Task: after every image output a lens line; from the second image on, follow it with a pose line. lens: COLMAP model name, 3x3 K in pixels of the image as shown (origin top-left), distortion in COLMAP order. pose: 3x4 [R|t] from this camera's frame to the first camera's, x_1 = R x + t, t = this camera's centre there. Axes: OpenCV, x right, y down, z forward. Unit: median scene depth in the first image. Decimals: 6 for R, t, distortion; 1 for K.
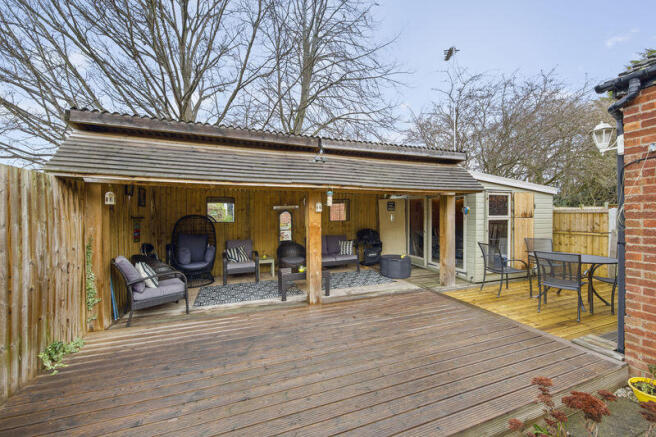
lens RADIAL K [[246.5, 0, 329.2], [0, 246.5, 215.0], [0, 0, 1]] dist [-0.001050, -0.000150]
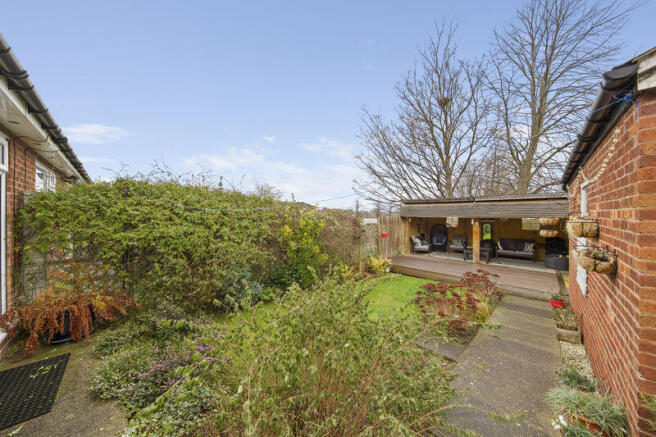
lens RADIAL K [[220.9, 0, 329.4], [0, 220.9, 216.4], [0, 0, 1]] dist [-0.000395, -0.000167]
pose [[0.415408, 0.007715, -0.909602, 0.968458], [-0.005904, 0.999966, 0.005785, -0.079614], [0.909616, 0.002967, 0.415440, -0.888630]]
